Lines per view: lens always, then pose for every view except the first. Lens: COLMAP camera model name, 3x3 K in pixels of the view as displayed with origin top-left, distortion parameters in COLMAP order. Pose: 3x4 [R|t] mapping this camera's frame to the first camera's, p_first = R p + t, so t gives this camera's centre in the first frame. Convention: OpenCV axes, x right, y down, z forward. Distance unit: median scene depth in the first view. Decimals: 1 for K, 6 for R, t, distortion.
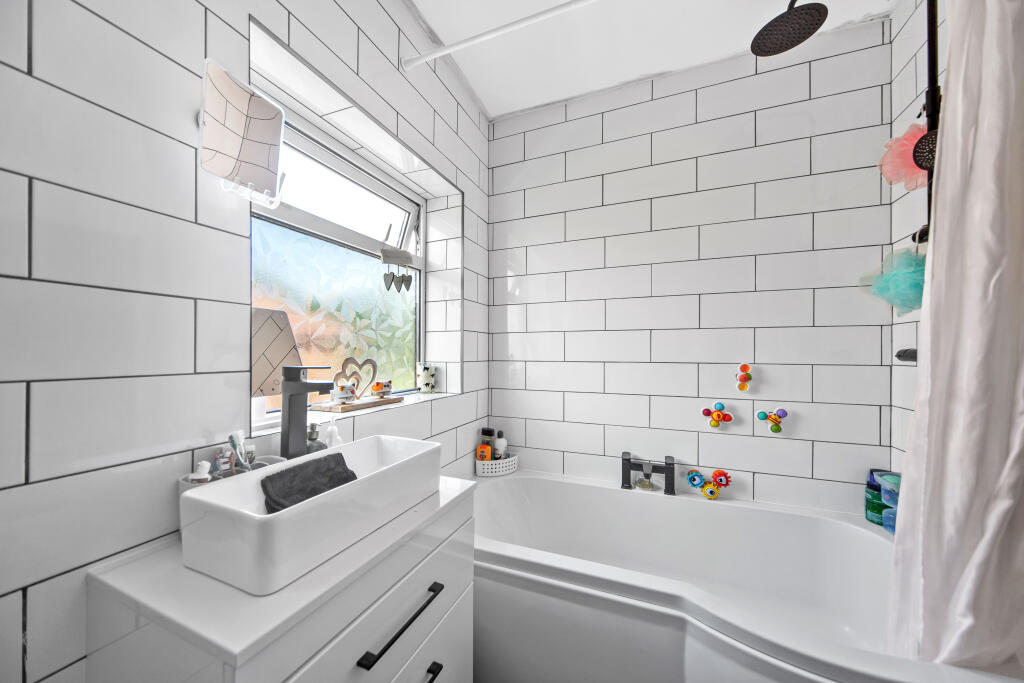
lens RADIAL K [[350.3, 0, 507.3], [0, 350.3, 353.0], [0, 0, 1]] dist [0.000101, -0.000054]
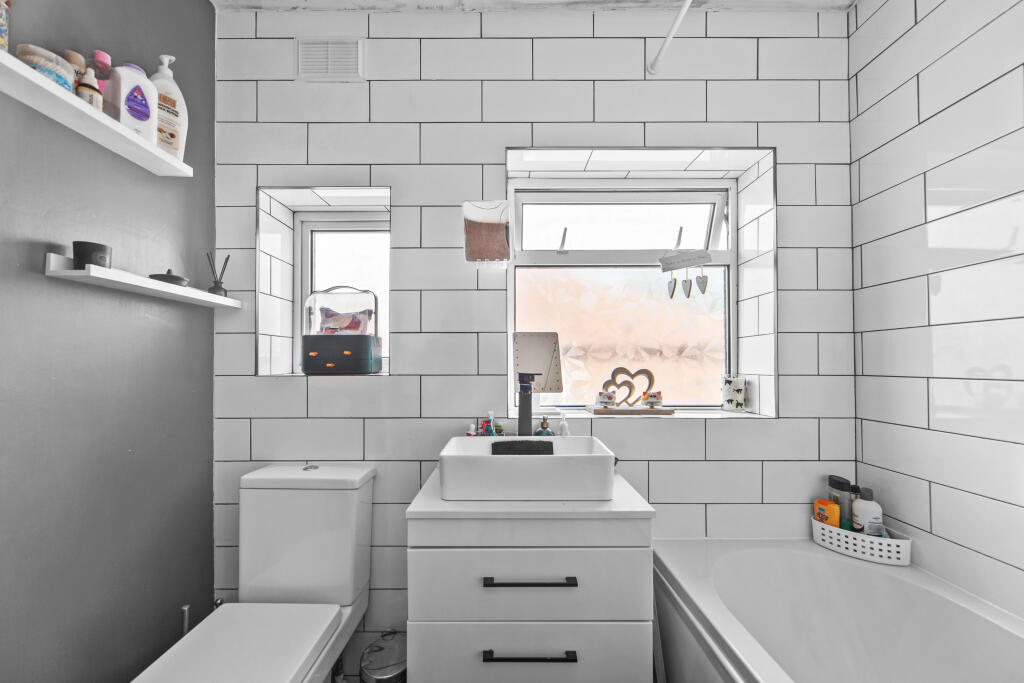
lens RADIAL K [[357.2, 0, 510.4], [0, 357.2, 361.7], [0, 0, 1]] dist [-0.000440, -0.000060]
pose [[0.390855, -0.007004, -0.920426, 0.348595], [0.000336, 0.999972, -0.007467, 0.002495], [0.920452, 0.002610, 0.390846, 0.186738]]
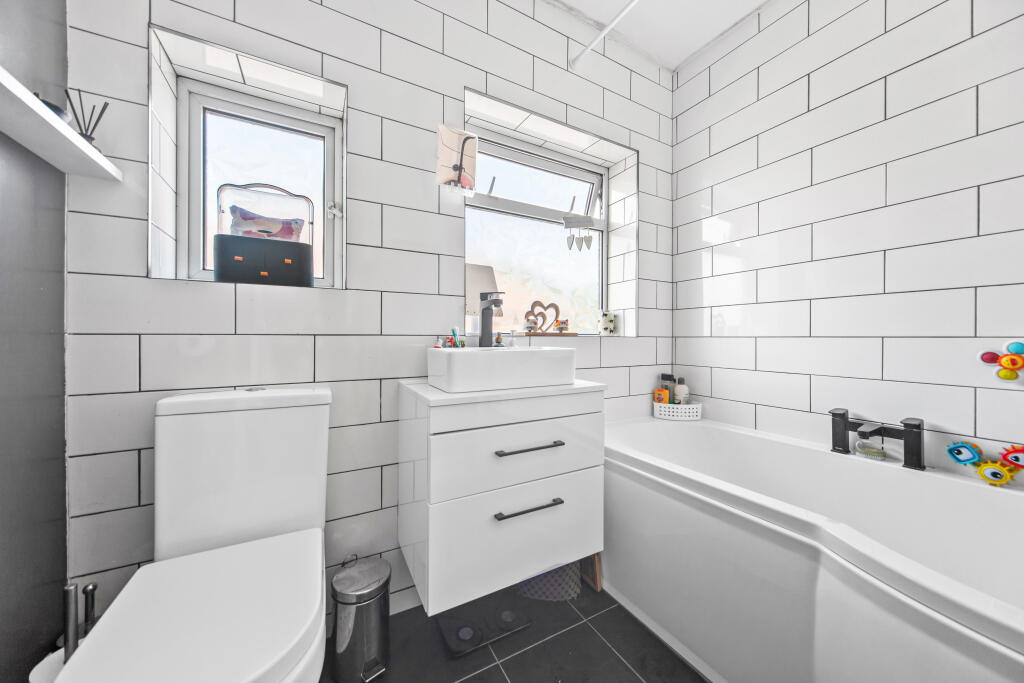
lens RADIAL K [[350.6, 0, 512.0], [0, 350.6, 341.5], [0, 0, 1]] dist [0.000584, 0.000011]
pose [[0.786346, 0.005336, -0.617764, 0.240118], [-0.000813, 0.999971, 0.007602, 0.123187], [0.617786, -0.005475, 0.786327, -0.096700]]
